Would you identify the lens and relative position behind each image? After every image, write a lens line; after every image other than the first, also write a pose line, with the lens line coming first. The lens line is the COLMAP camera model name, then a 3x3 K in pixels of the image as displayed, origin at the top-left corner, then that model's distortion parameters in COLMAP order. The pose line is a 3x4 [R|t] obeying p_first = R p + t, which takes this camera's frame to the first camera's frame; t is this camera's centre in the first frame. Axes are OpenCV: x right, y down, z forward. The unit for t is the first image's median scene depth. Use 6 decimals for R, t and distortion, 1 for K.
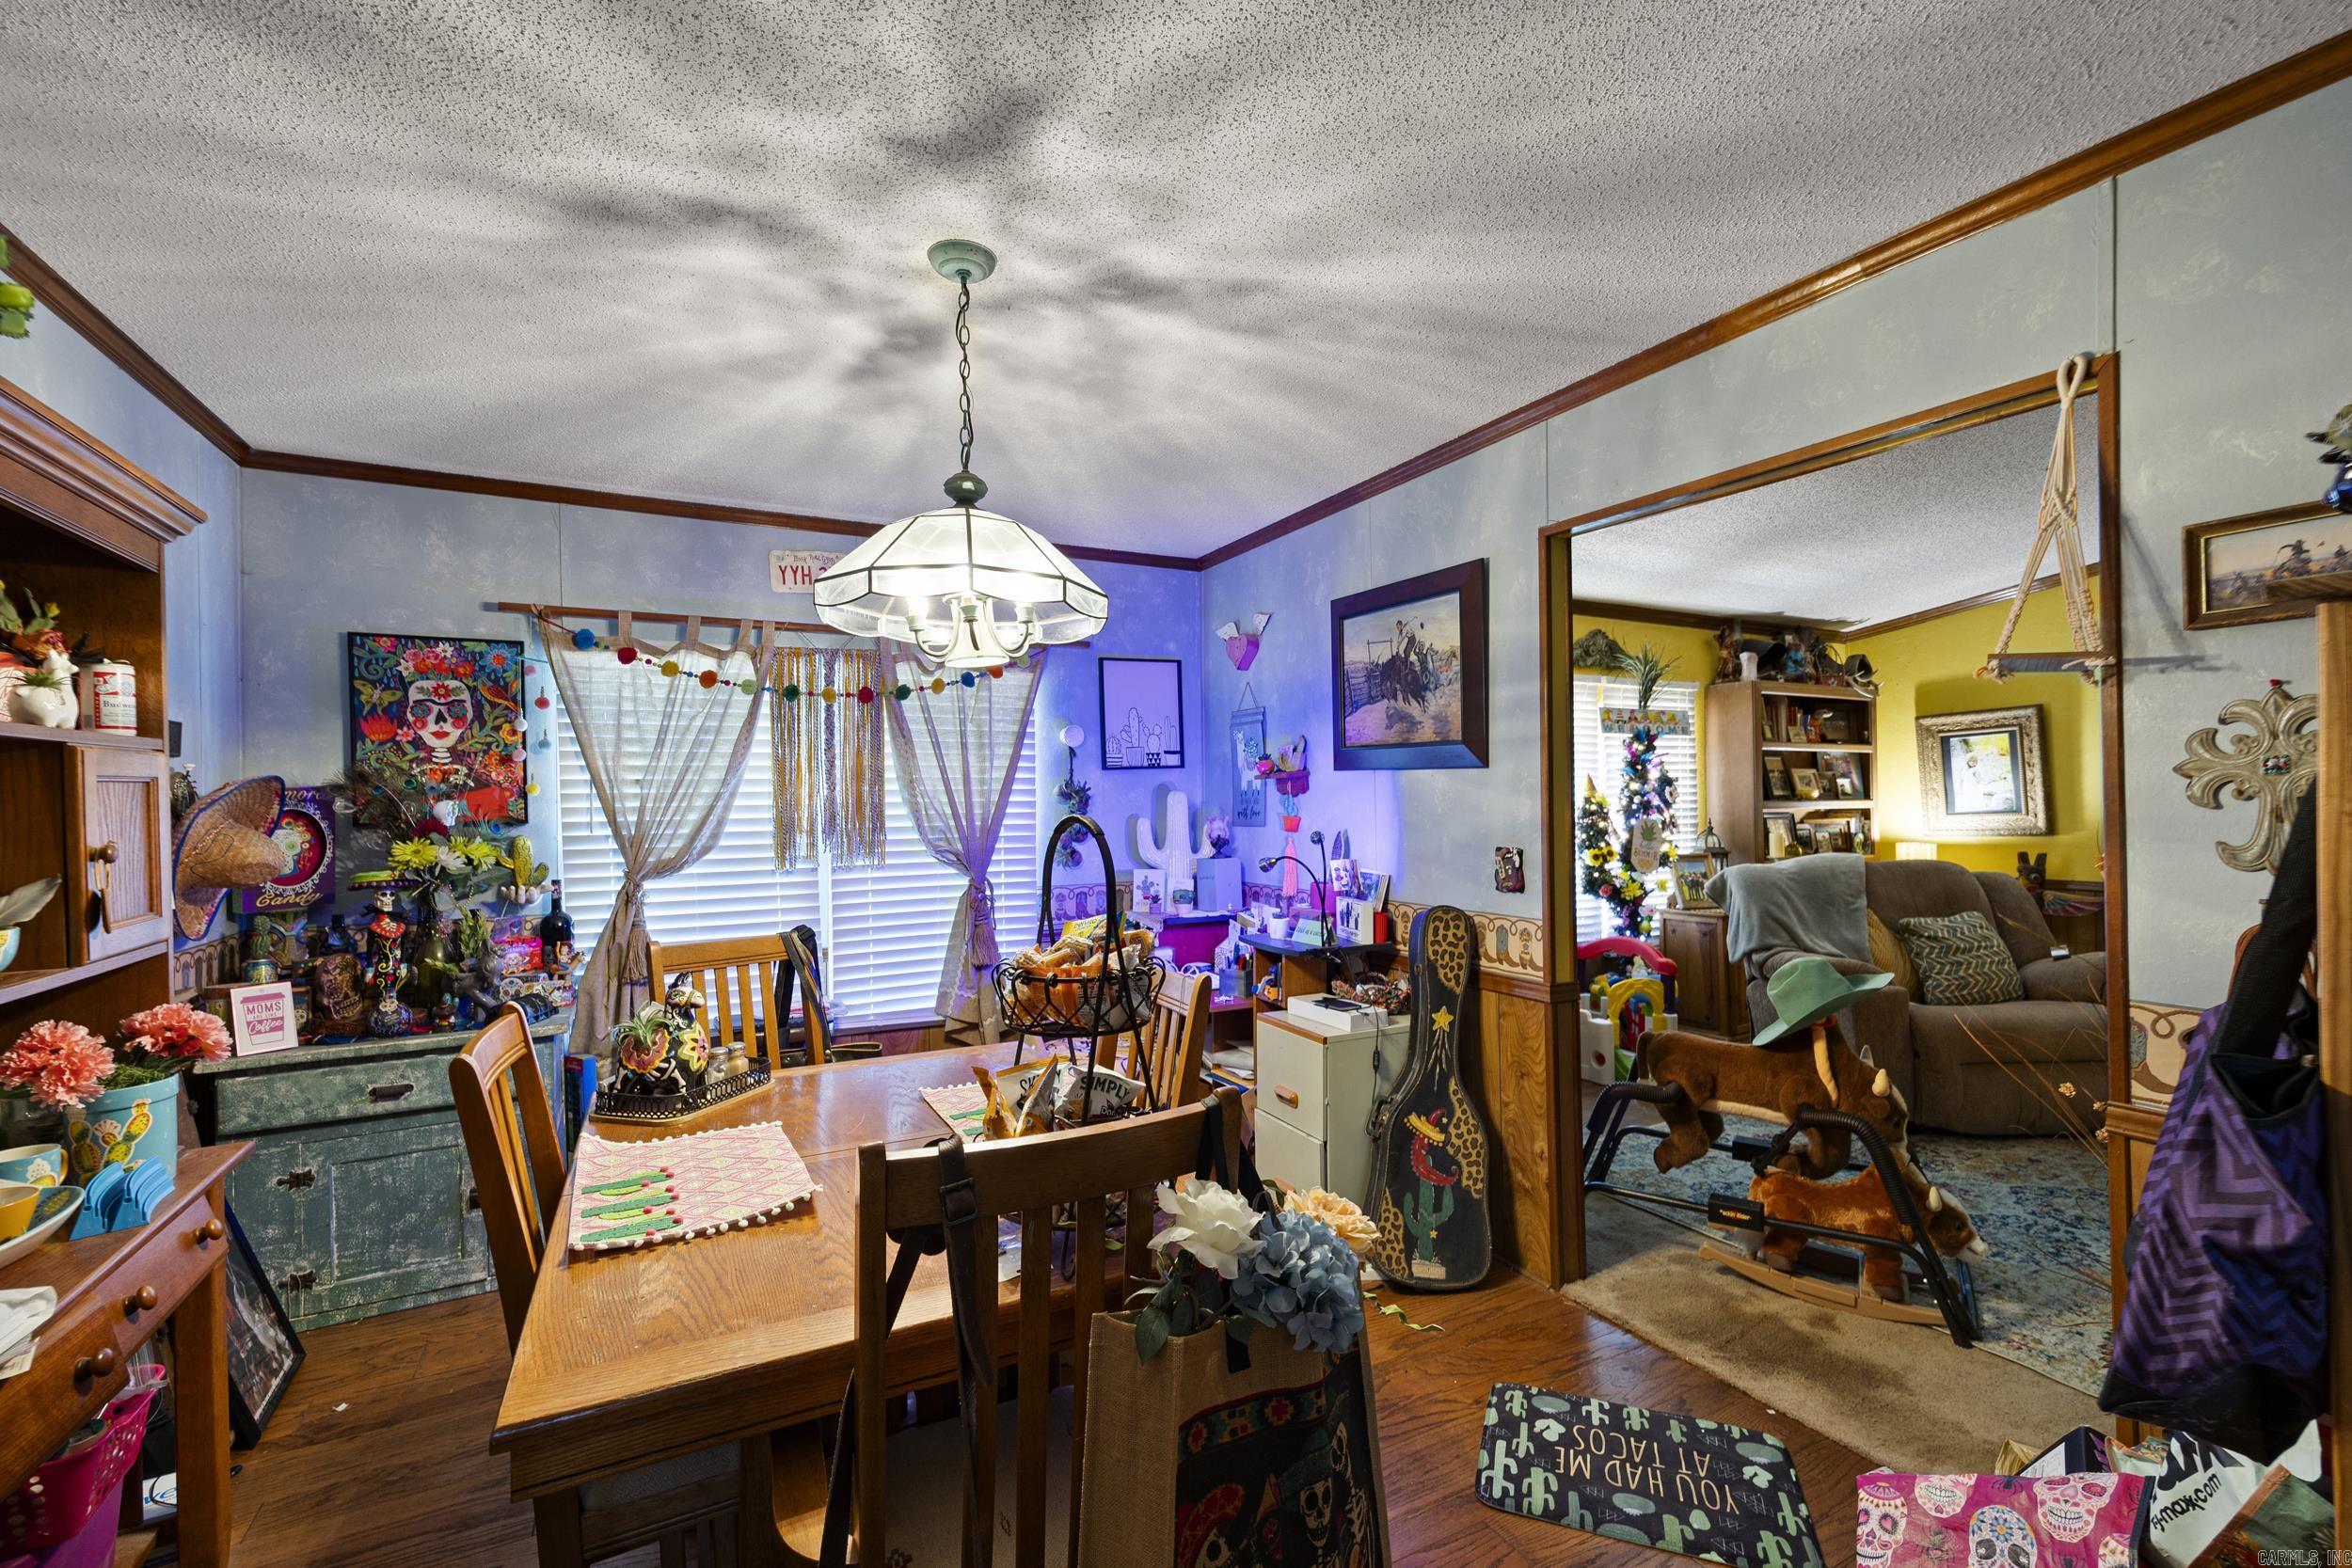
lens RADIAL K [[1002.5, 0, 1179.5], [0, 1002.5, 800.0], [0, 0, 1]] dist [0.009933, -0.002630]
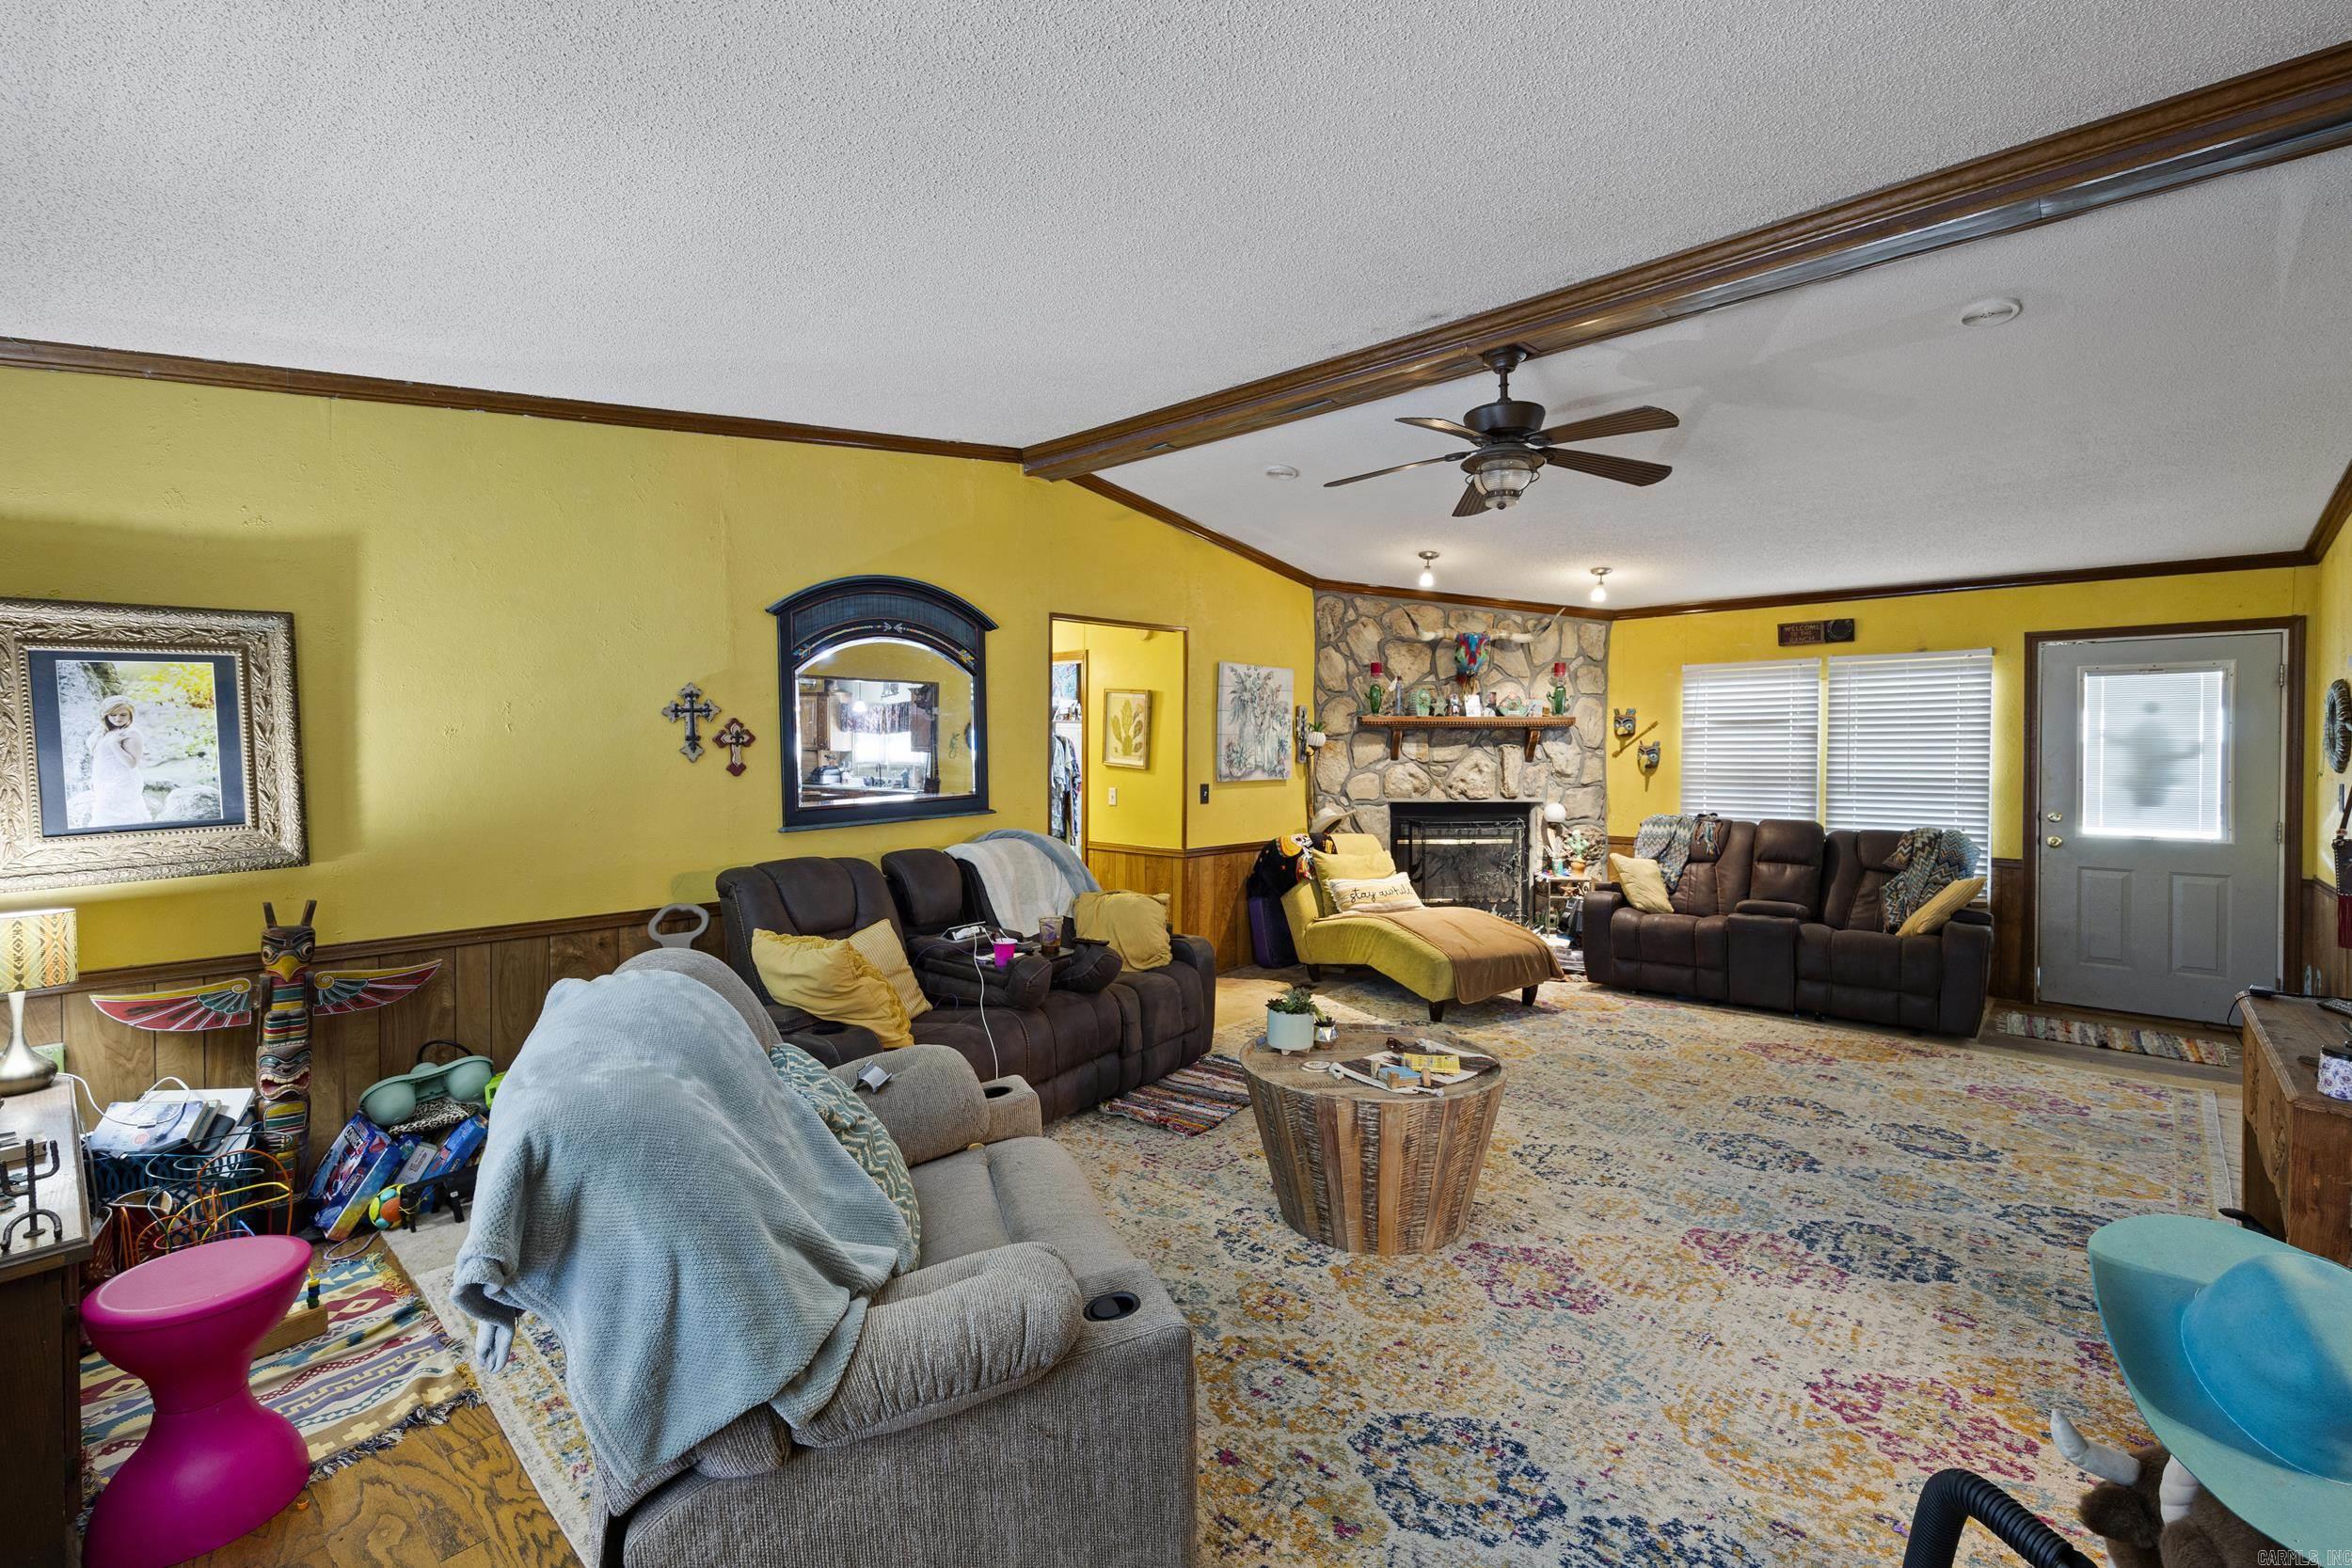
lens RADIAL K [[1002.5, 0, 1201.6], [0, 1002.5, 749.1], [0, 0, 1]] dist [0.009933, -0.002630]
pose [[-0.350456, 0.013578, 0.936481, 0.385634], [0.002489, 0.999905, -0.013566, -0.031181], [-0.936576, -0.002423, -0.350457, 1.390014]]
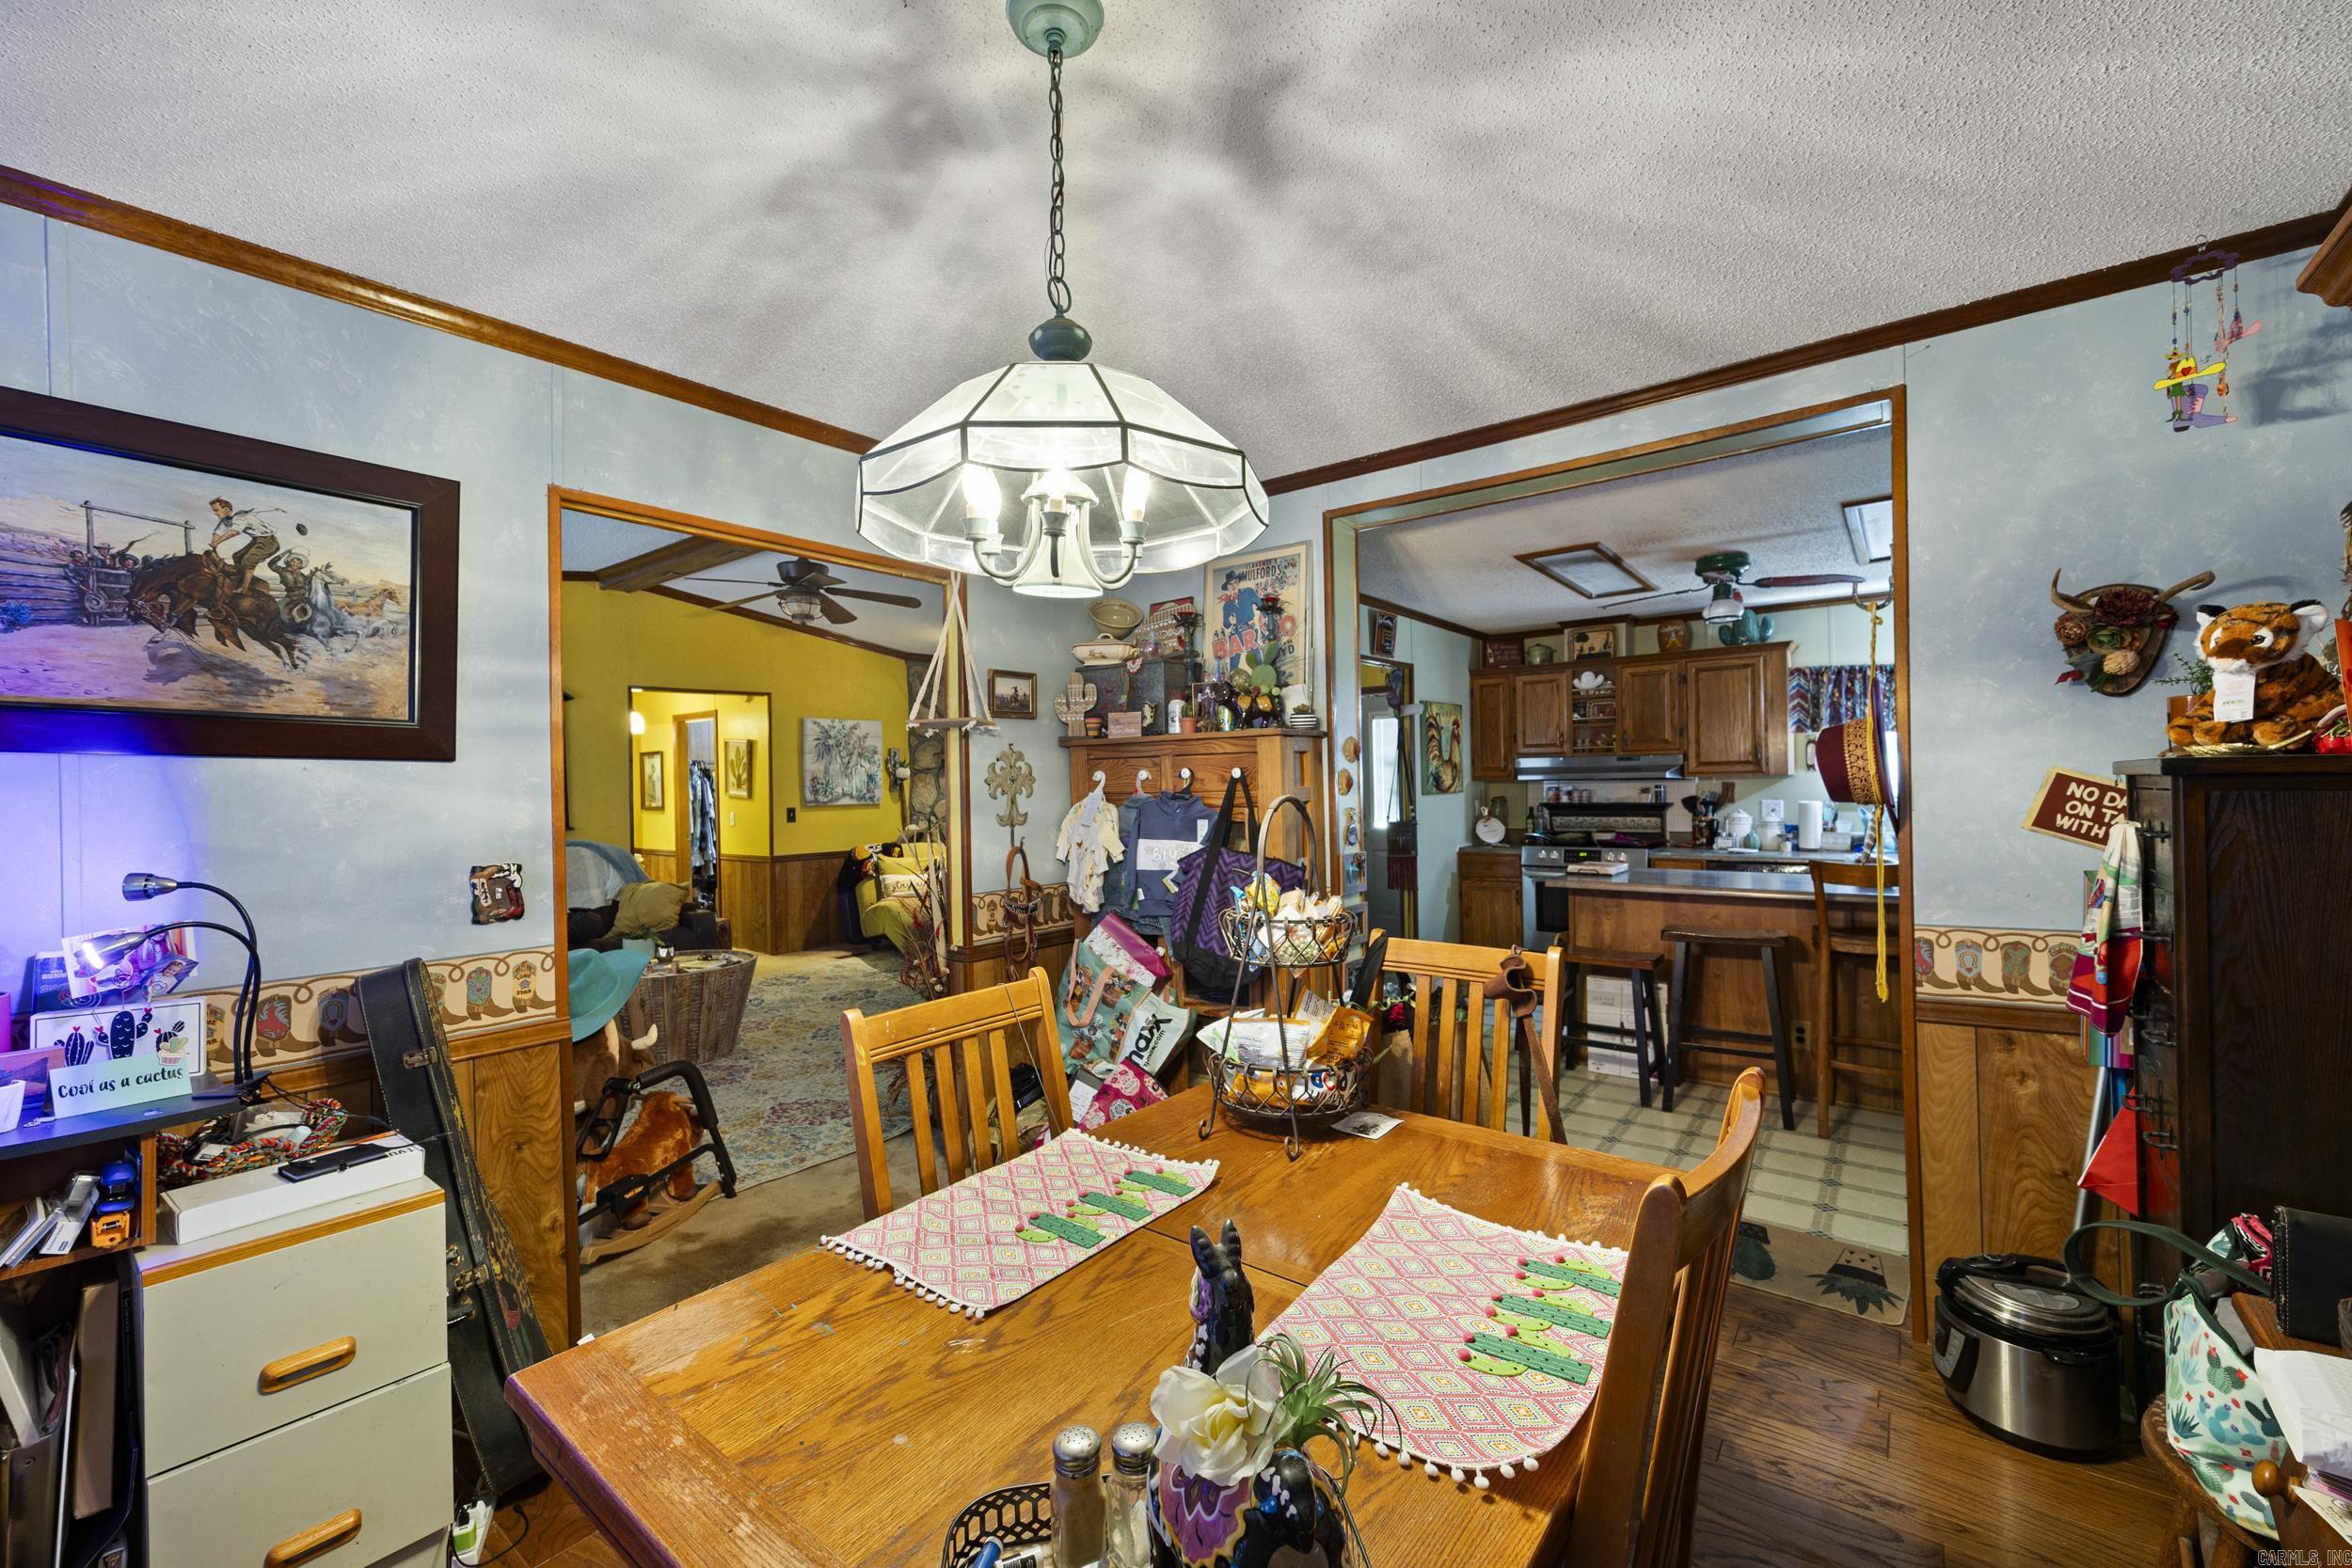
lens RADIAL K [[947.7, 0, 1195.0], [0, 947.7, 784.0], [0, 0, 1]] dist [-0.004299, -0.000291]
pose [[-0.418098, 0.021649, 0.908144, -0.531195], [0.024109, 0.999628, -0.012730, 0.006223], [-0.908082, 0.016572, -0.418464, 0.753542]]
